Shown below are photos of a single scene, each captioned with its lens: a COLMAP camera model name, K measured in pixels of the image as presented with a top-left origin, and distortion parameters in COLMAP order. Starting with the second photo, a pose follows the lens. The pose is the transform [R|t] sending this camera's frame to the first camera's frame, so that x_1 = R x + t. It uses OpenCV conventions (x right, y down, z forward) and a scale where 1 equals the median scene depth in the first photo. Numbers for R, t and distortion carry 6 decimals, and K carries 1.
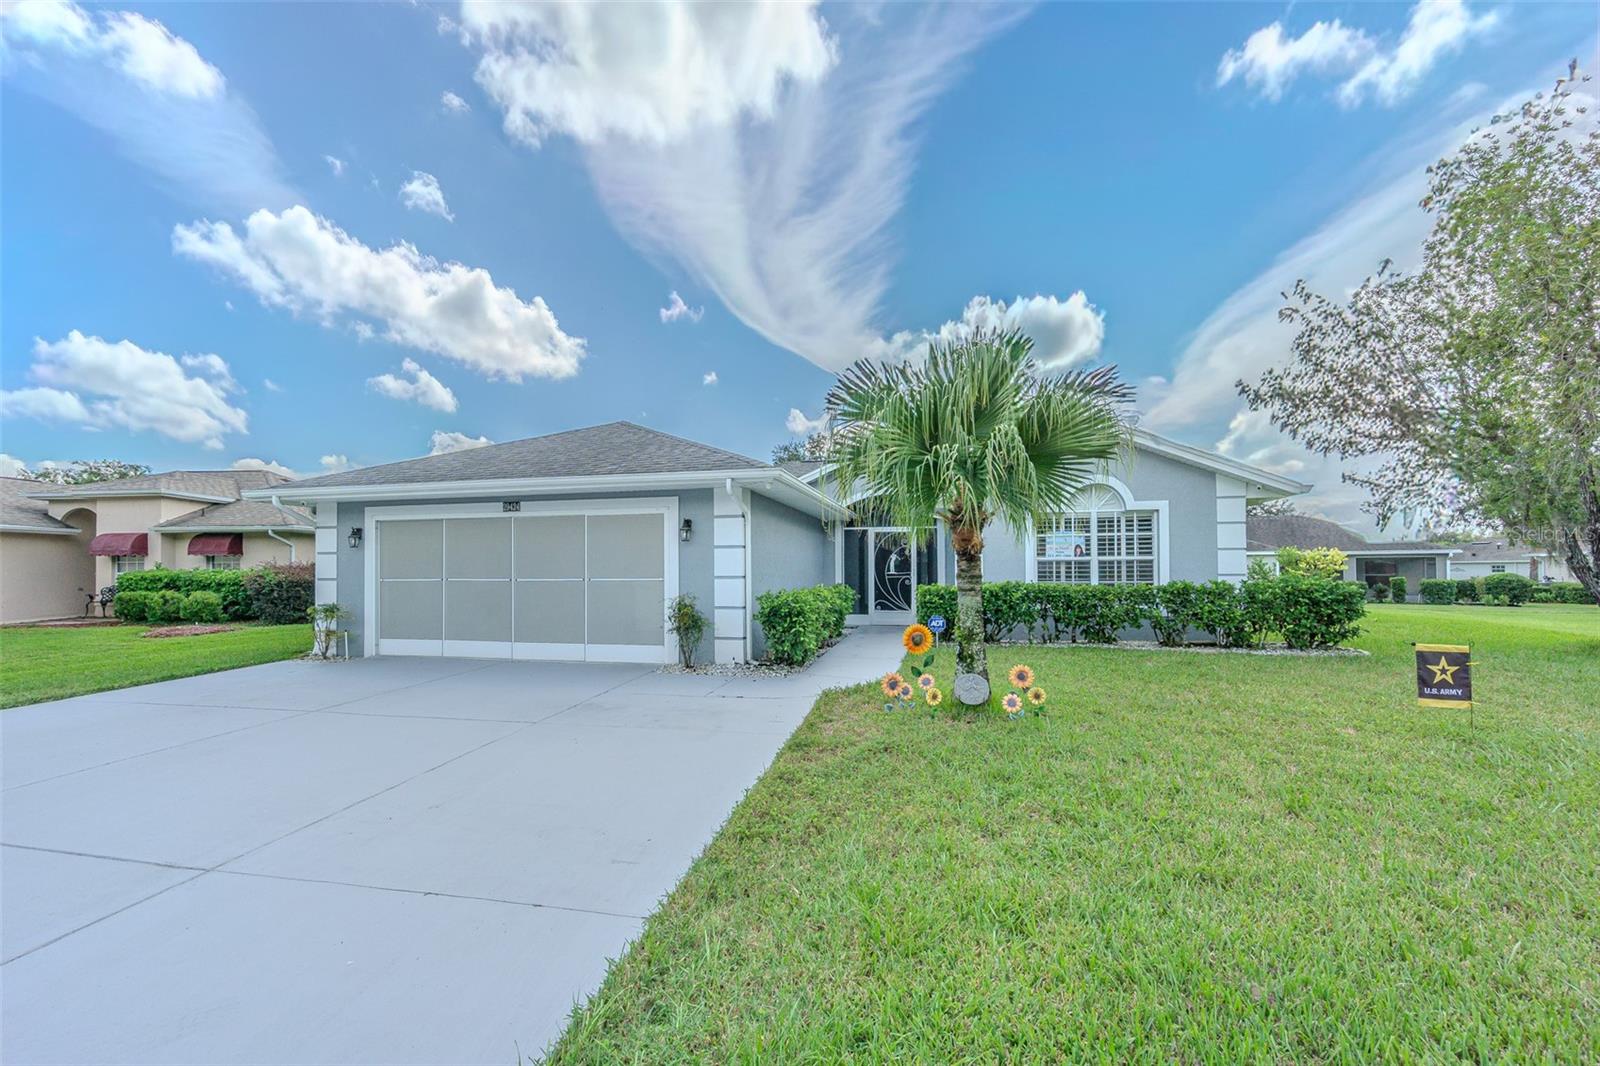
lens RADIAL K [[696.3, 0, 775.6], [0, 696.3, 524.2], [0, 0, 1]] dist [0.000383, 0.000759]
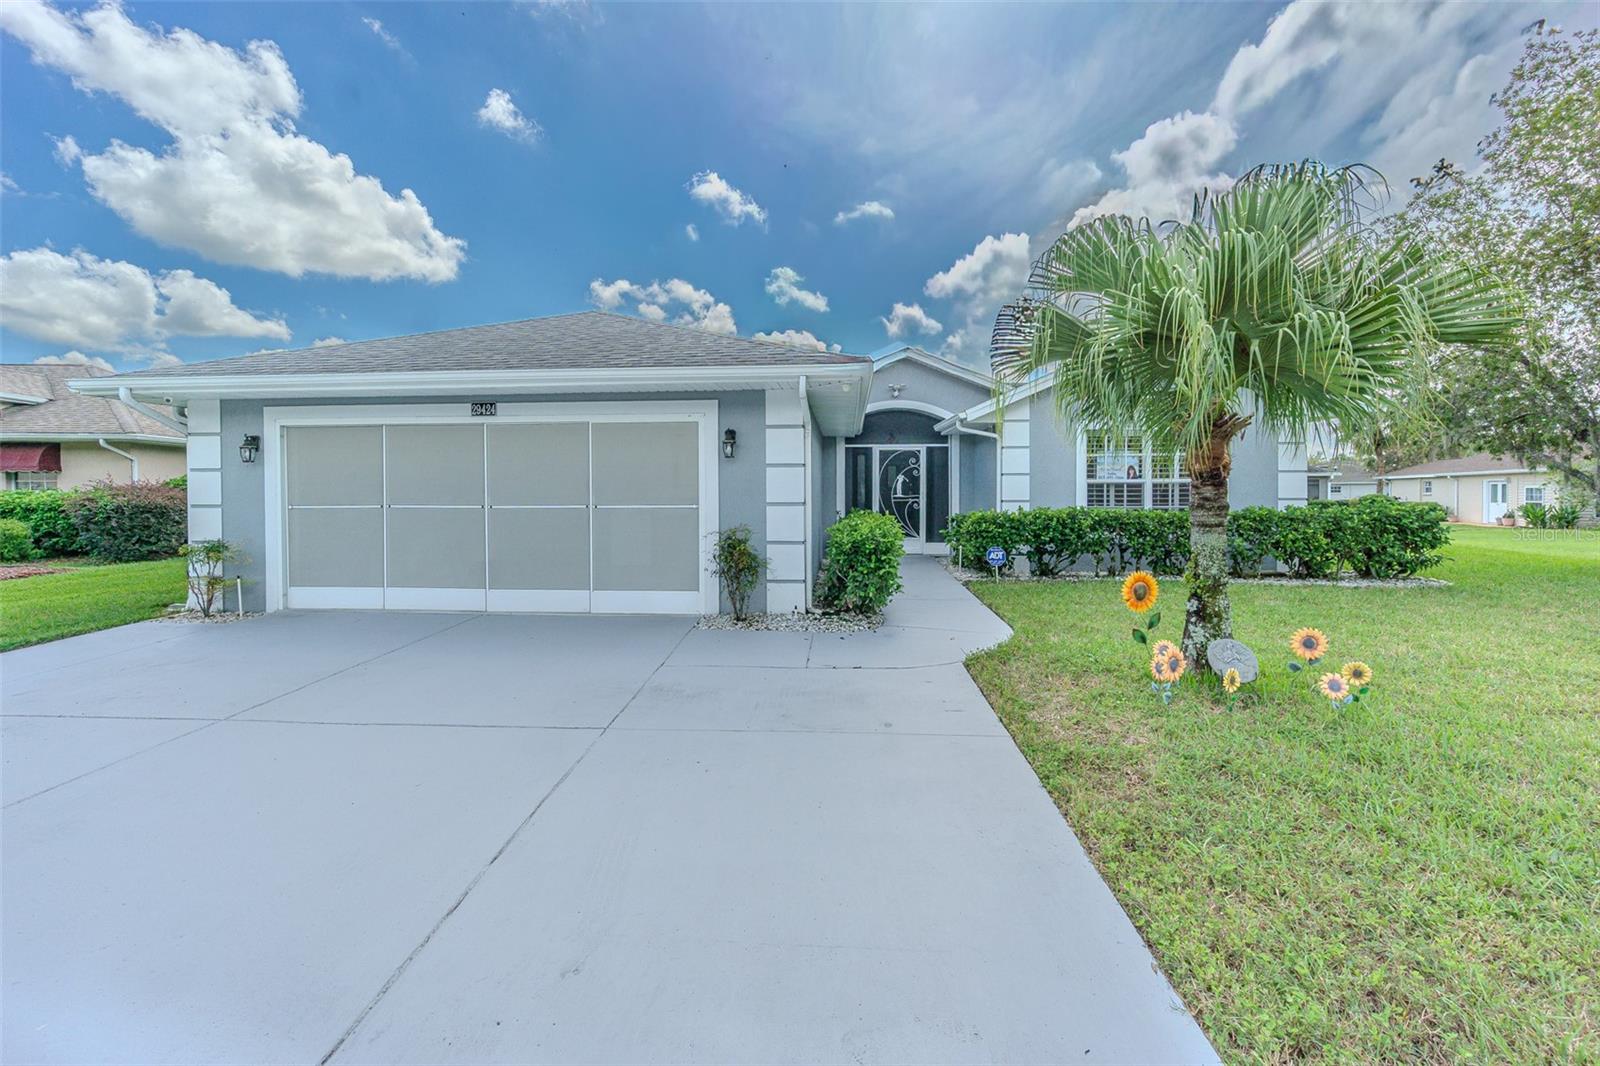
lens RADIAL K [[699.1, 0, 781.5], [0, 699.1, 469.8], [0, 0, 1]] dist [0.000721, 0.000332]
pose [[0.987750, 0.006118, 0.155925, -0.169980], [-0.012046, 0.999239, 0.037102, 0.007379], [-0.155579, -0.038526, 0.987072, 0.194324]]
